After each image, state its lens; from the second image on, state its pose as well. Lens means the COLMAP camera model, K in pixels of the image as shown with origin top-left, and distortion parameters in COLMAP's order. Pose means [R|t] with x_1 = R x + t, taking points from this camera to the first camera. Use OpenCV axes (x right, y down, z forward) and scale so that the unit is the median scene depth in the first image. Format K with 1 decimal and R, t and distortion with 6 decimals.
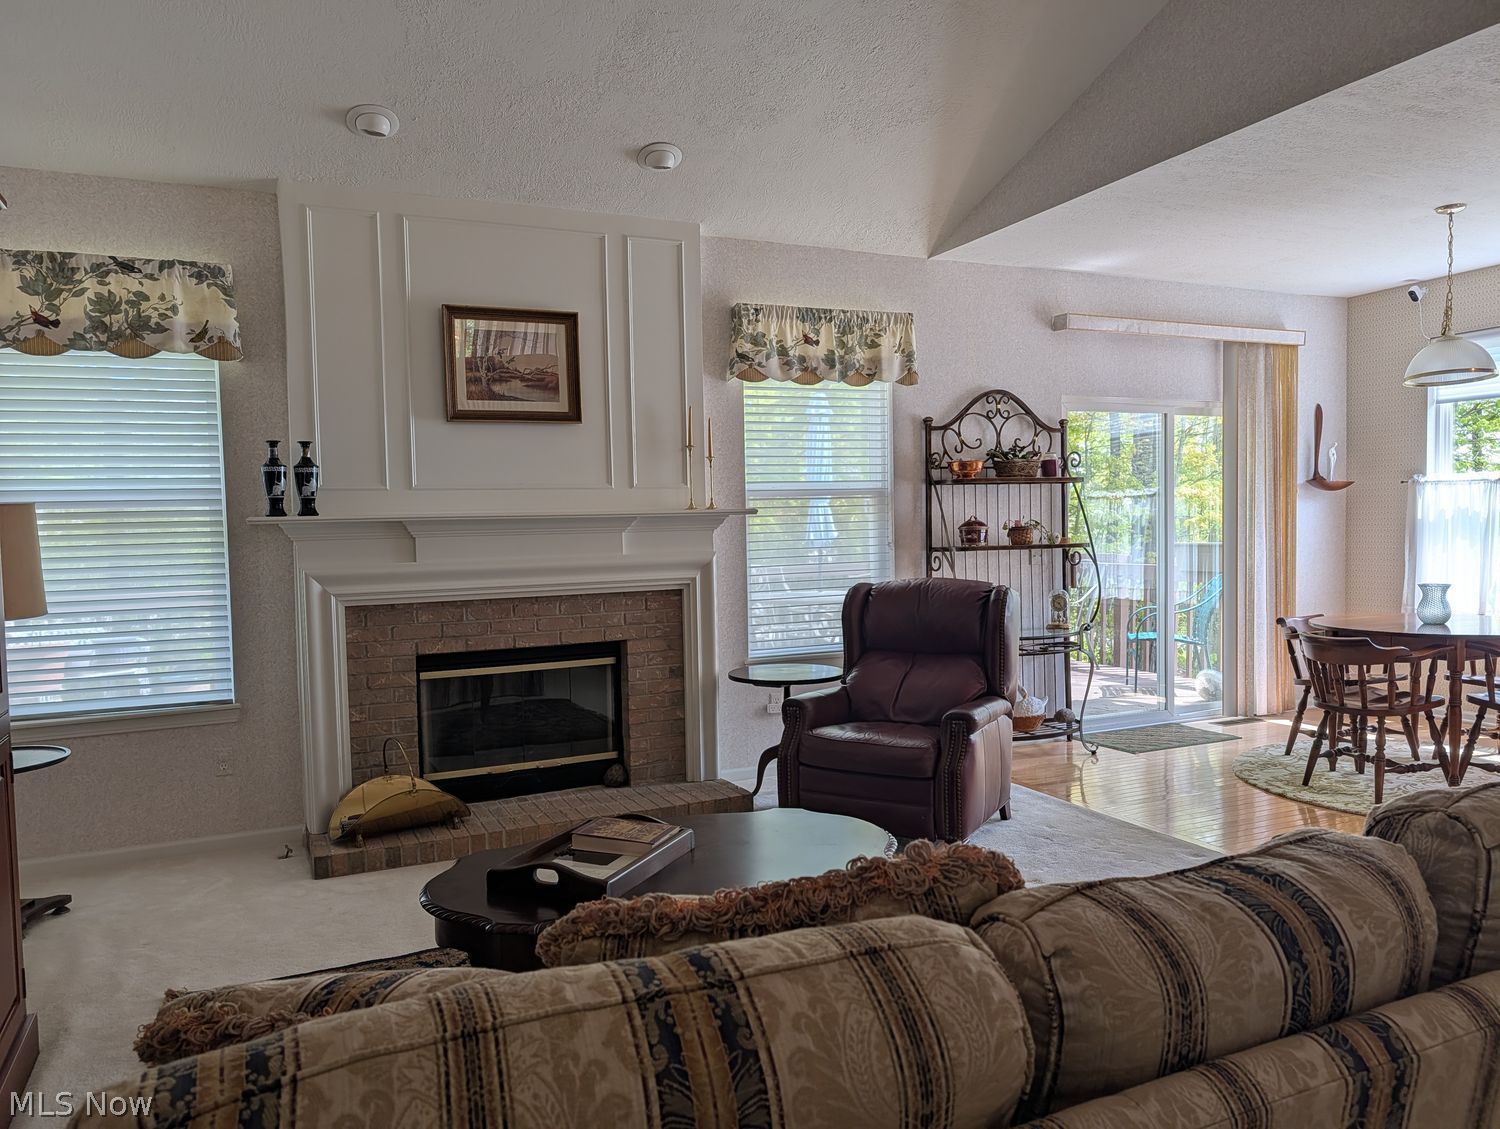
lens RADIAL K [[1074.5, 0, 752.2], [0, 1074.5, 577.5], [0, 0, 1]] dist [0.045626, -0.047845]
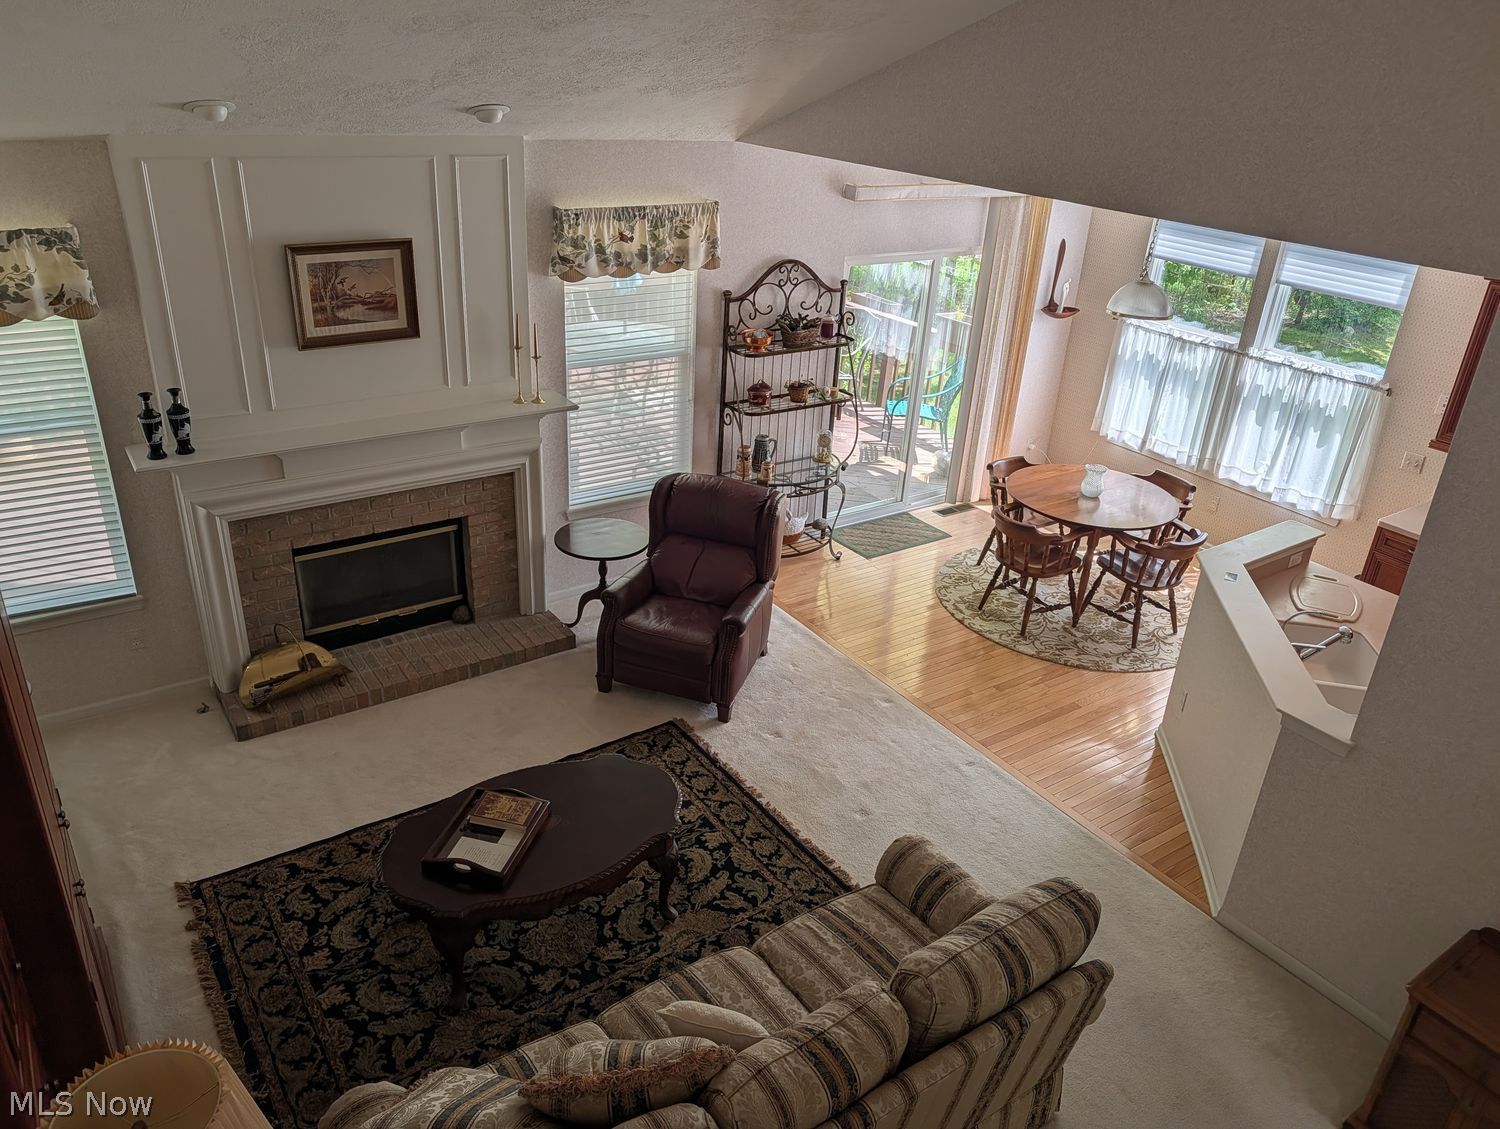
lens RADIAL K [[1074.5, 0, 740.6], [0, 1074.5, 565.8], [0, 0, 1]] dist [0.045626, -0.047845]
pose [[0.983513, -0.007566, 0.180678, -0.032688], [-0.064655, 0.918370, 0.390406, -0.355979], [-0.168883, -0.395651, 0.902739, -0.151822]]
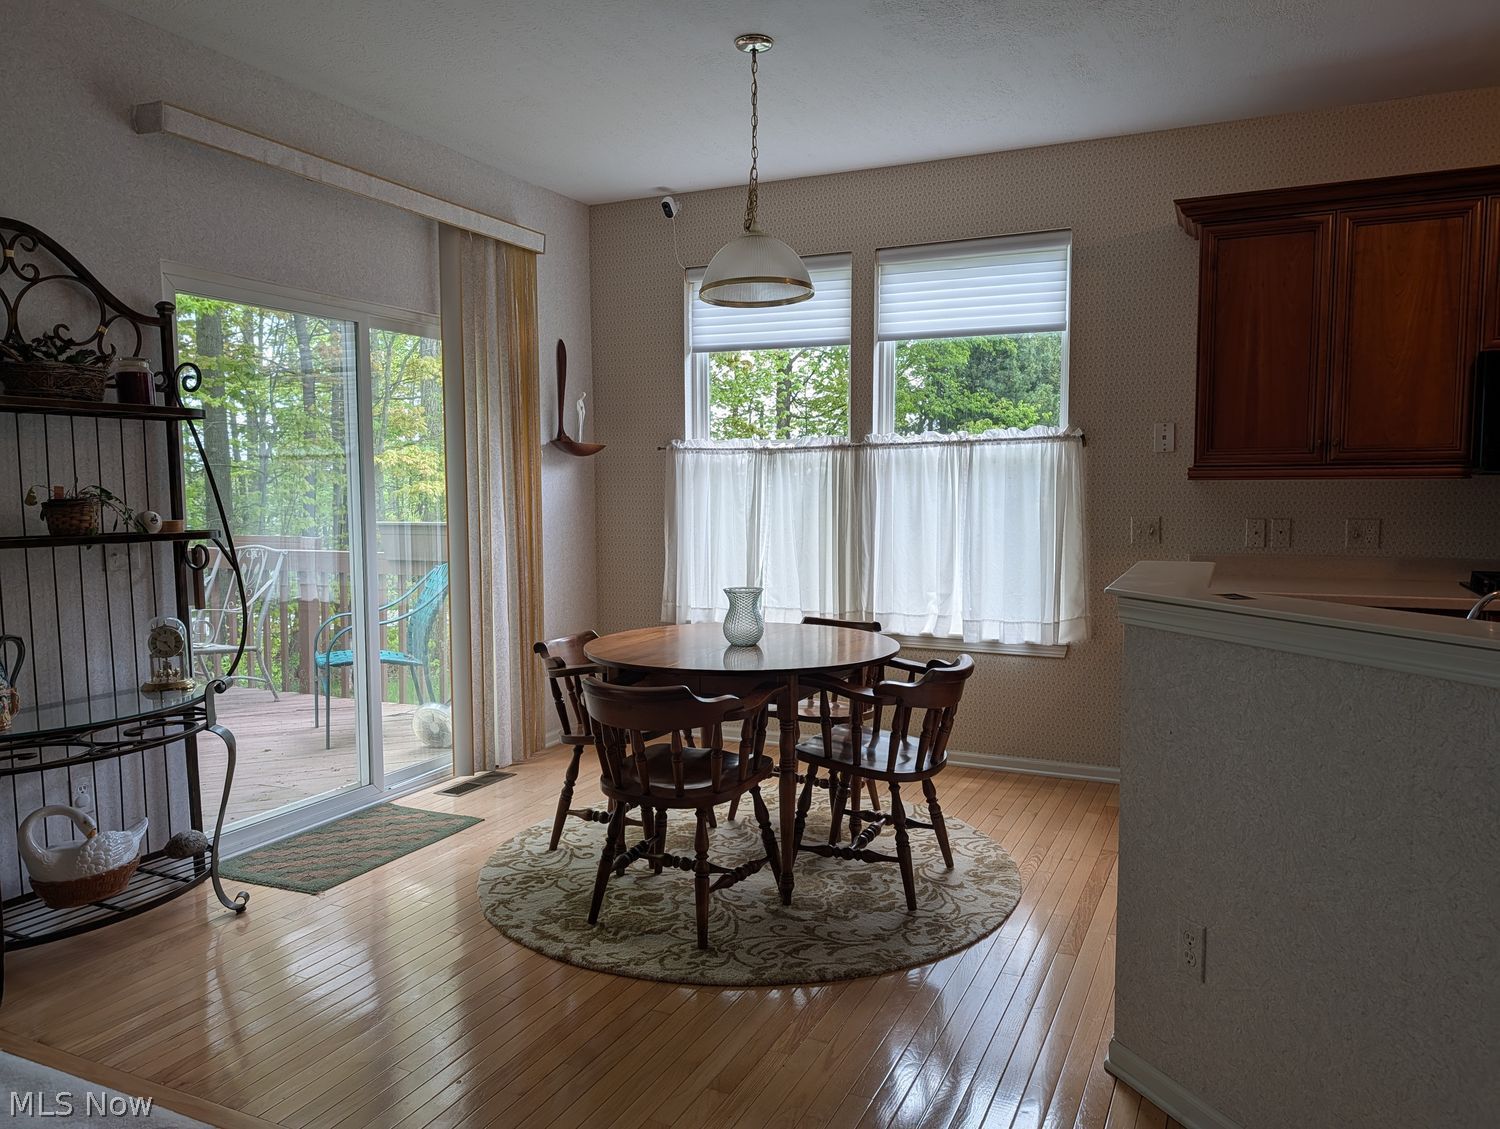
lens RADIAL K [[1074.5, 0, 768.8], [0, 1074.5, 579.3], [0, 0, 1]] dist [0.045626, -0.047845]
pose [[0.756028, -0.038354, 0.653414, 0.180892], [0.018715, 0.999140, 0.036994, -0.025162], [-0.654271, -0.015740, 0.756096, 0.448813]]
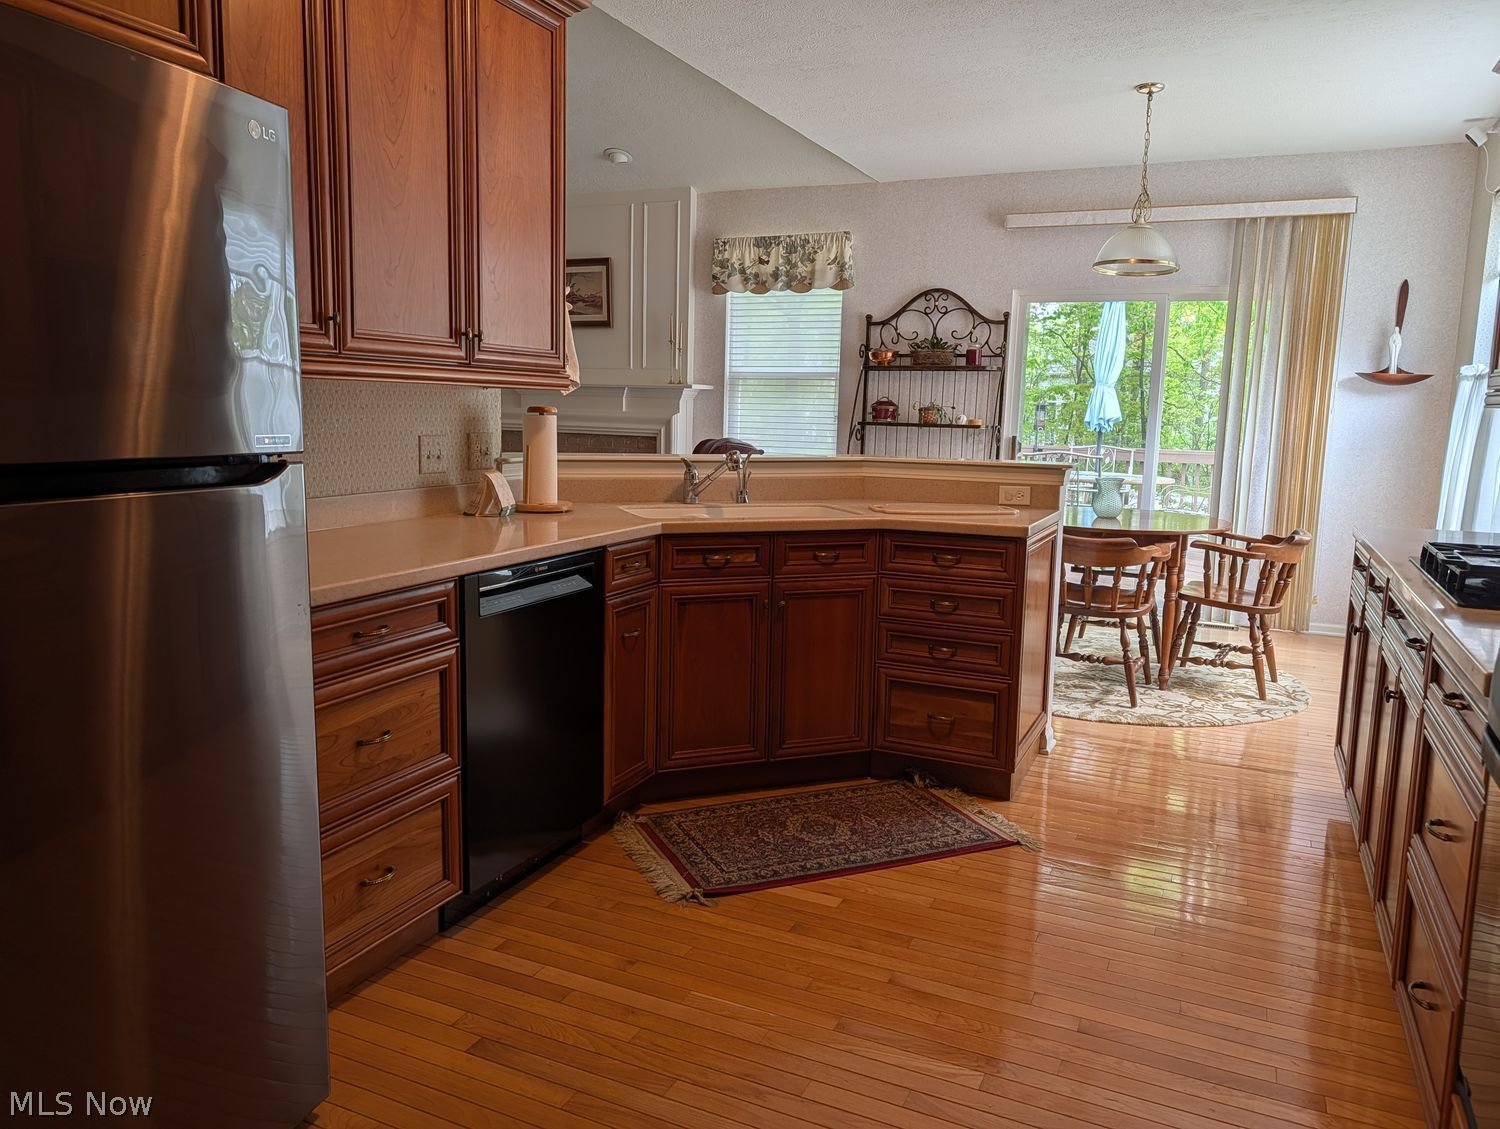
lens RADIAL K [[1074.5, 0, 756.5], [0, 1074.5, 555.8], [0, 0, 1]] dist [0.045626, -0.047845]
pose [[0.649019, 0.145464, -0.746736, 1.135814], [-0.076852, 0.989065, 0.125875, -0.023340], [0.756880, -0.024307, 0.653101, 0.097578]]
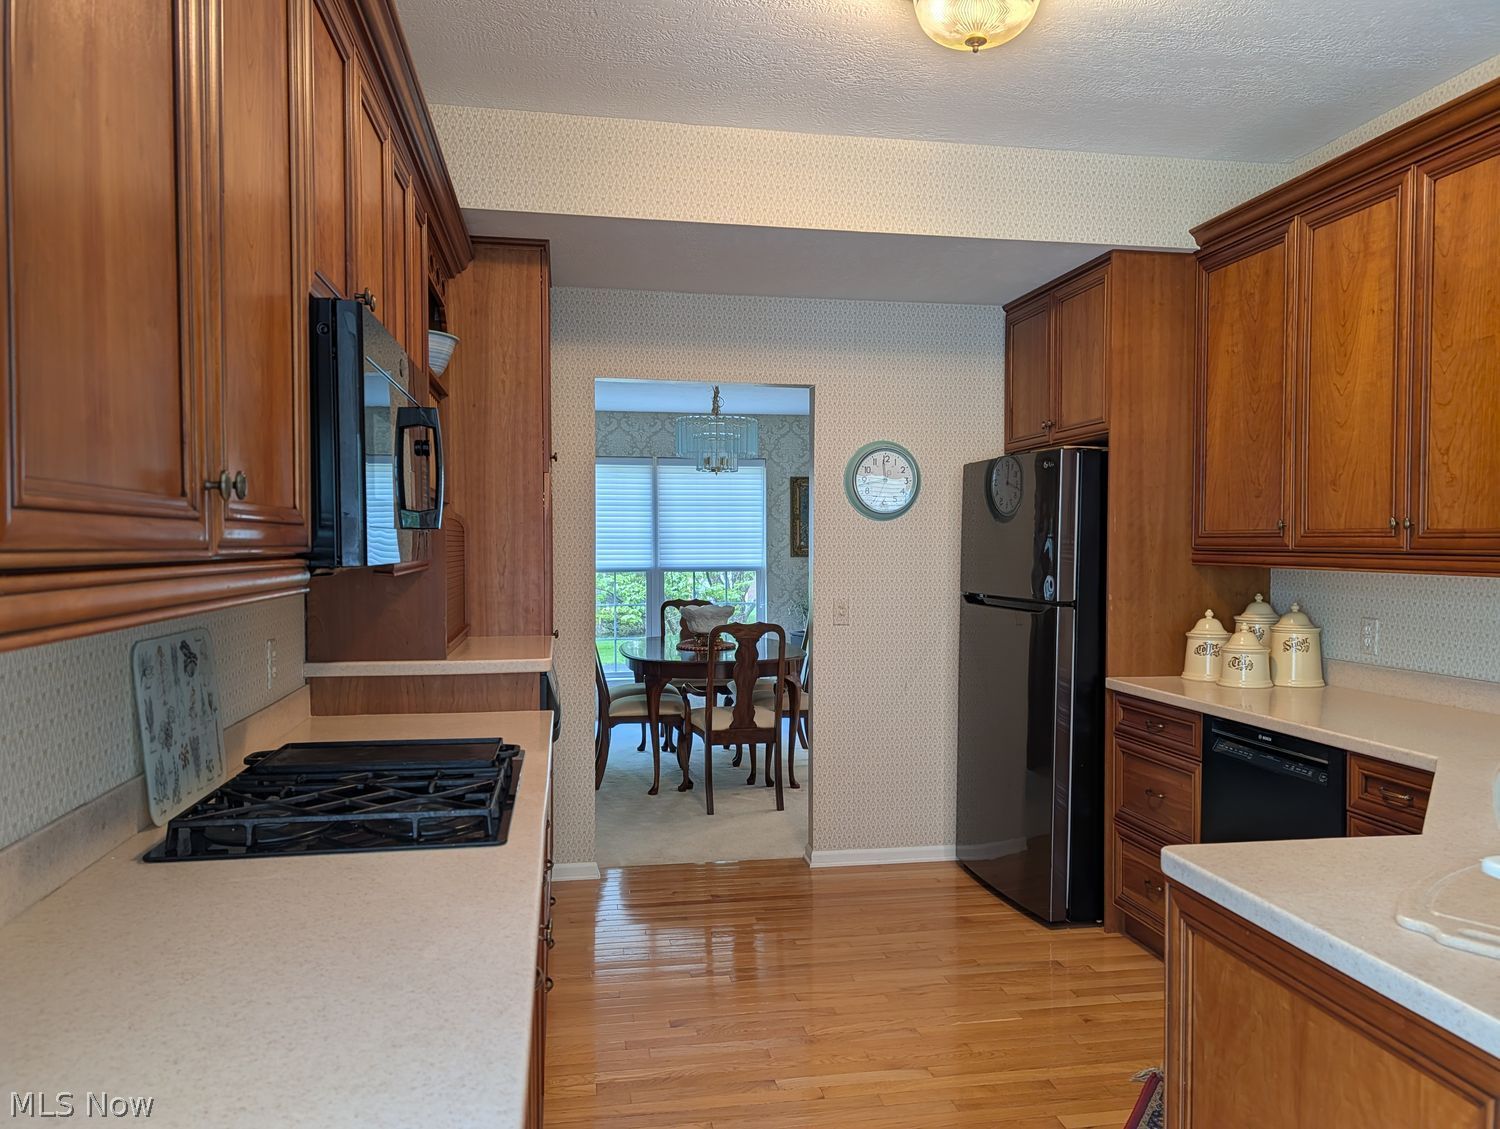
lens RADIAL K [[1074.5, 0, 749.7], [0, 1074.5, 572.1], [0, 0, 1]] dist [0.045626, -0.047845]
pose [[-0.962597, 0.010836, 0.270719, 0.799887], [0.031770, 0.996821, 0.073065, -0.081814], [-0.269067, 0.078933, -0.959882, 0.943056]]
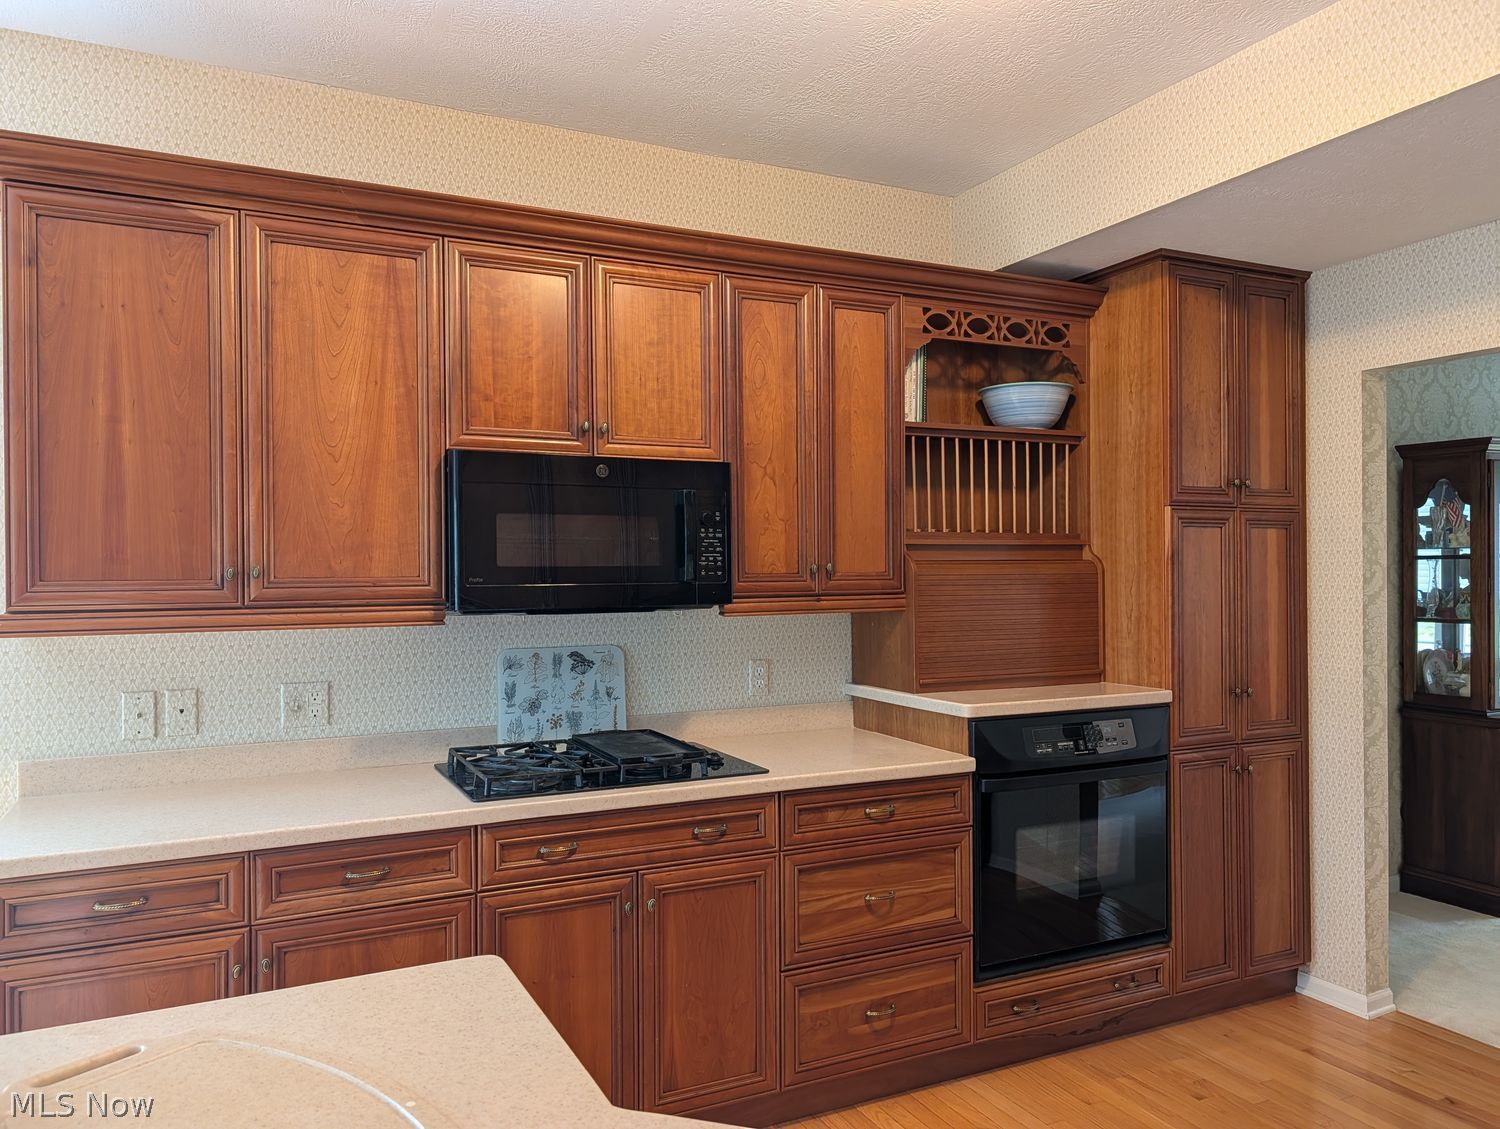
lens RADIAL K [[1074.5, 0, 738.3], [0, 1074.5, 561.1], [0, 0, 1]] dist [0.045626, -0.047845]
pose [[-0.016580, 0.034228, 0.999277, 0.492580], [0.058381, 0.997742, -0.033206, -0.061149], [-0.998157, 0.057788, -0.018541, 0.558619]]
